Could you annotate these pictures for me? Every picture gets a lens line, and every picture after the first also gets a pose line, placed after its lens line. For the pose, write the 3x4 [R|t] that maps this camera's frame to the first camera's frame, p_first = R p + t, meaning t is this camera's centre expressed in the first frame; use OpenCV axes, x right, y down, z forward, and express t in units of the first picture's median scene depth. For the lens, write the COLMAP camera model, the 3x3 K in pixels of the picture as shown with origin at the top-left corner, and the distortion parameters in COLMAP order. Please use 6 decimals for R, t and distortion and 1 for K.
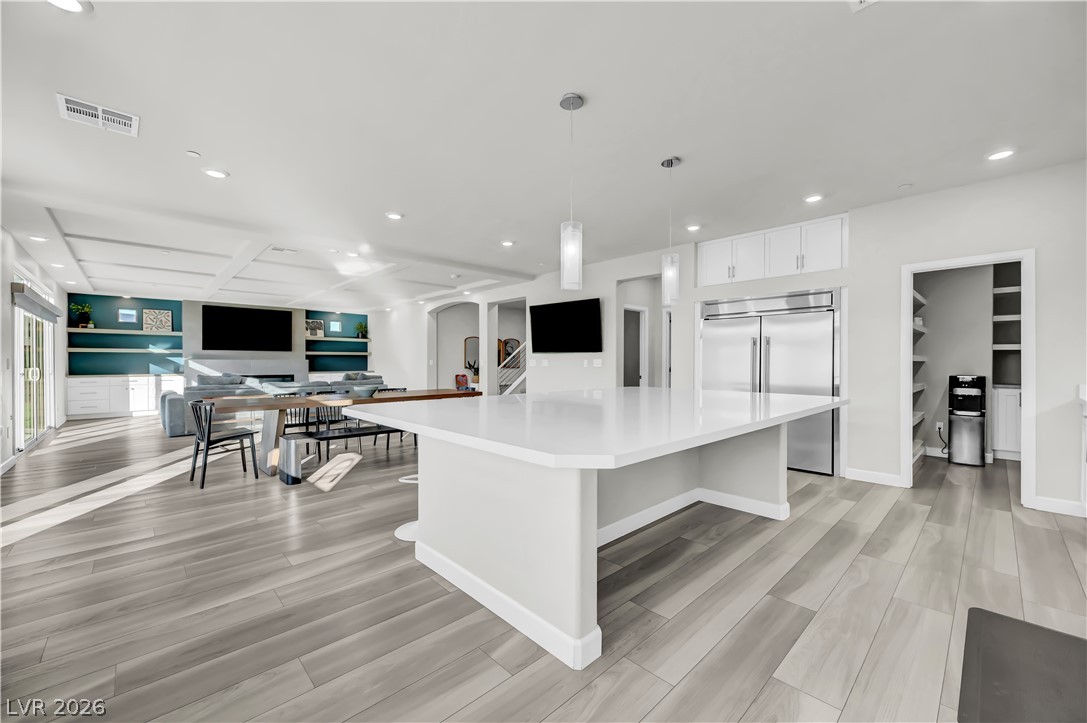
lens RADIAL K [[434.6, 0, 547.2], [0, 434.6, 362.8], [0, 0, 1]] dist [-0.002673, 0.000897]
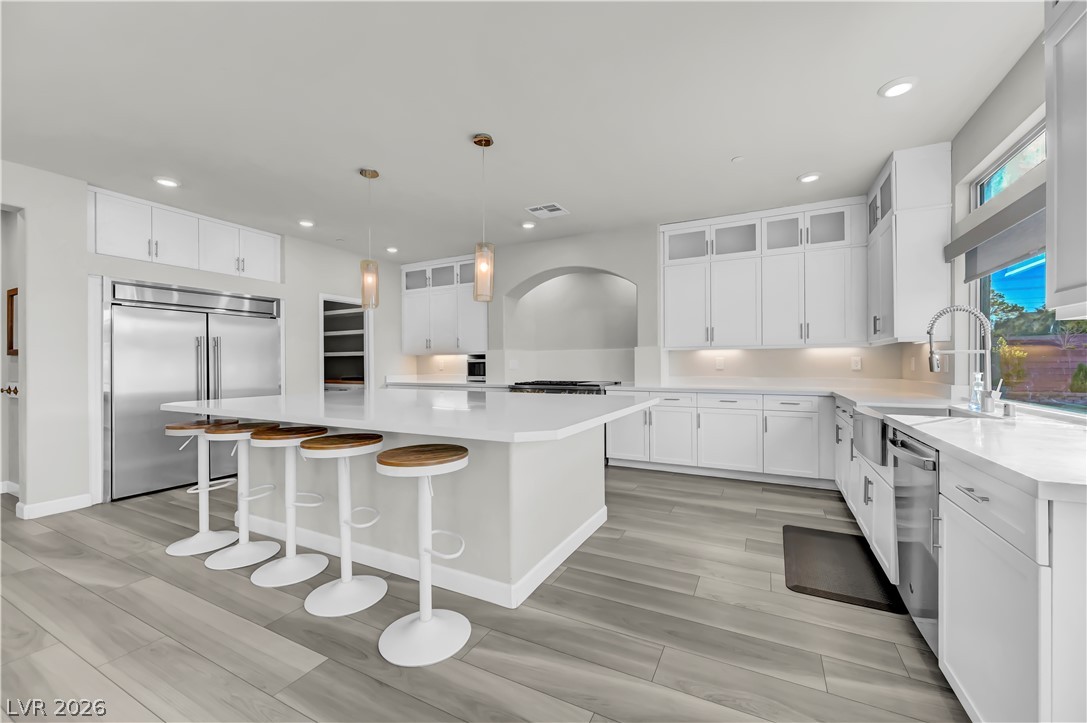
lens RADIAL K [[434.6, 0, 545.8], [0, 434.6, 363.7], [0, 0, 1]] dist [-0.002673, 0.000897]
pose [[-0.327058, -0.001406, 0.945003, -0.676860], [0.007981, 0.999959, 0.004250, -0.002835], [-0.944970, 0.008932, -0.327034, 0.754803]]
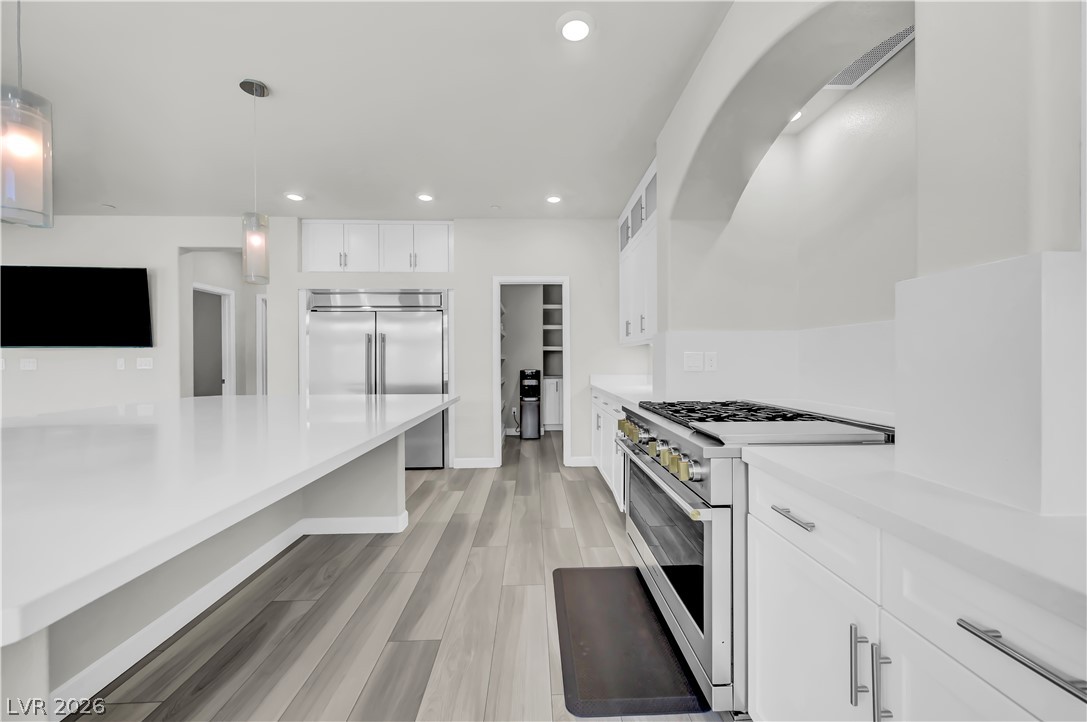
lens RADIAL K [[434.6, 0, 549.9], [0, 434.6, 364.2], [0, 0, 1]] dist [-0.002673, 0.000897]
pose [[0.668991, -0.012993, 0.743157, 0.054677], [0.008296, 0.999915, 0.010015, -0.000833], [-0.743224, -0.000534, 0.669043, 0.112919]]
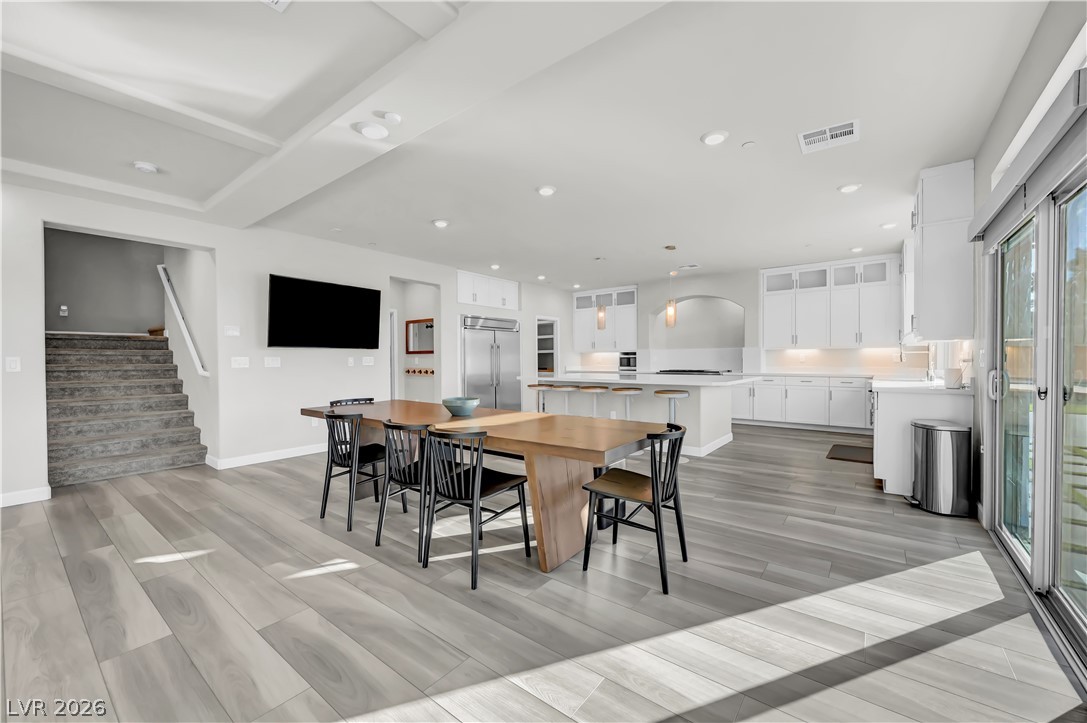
lens RADIAL K [[434.6, 0, 540.1], [0, 434.6, 362.3], [0, 0, 1]] dist [-0.002673, 0.000897]
pose [[-0.142647, -0.010925, 0.989713, -1.351500], [0.008082, 0.999893, 0.012202, -0.007589], [-0.989741, 0.009740, -0.142543, 1.260165]]
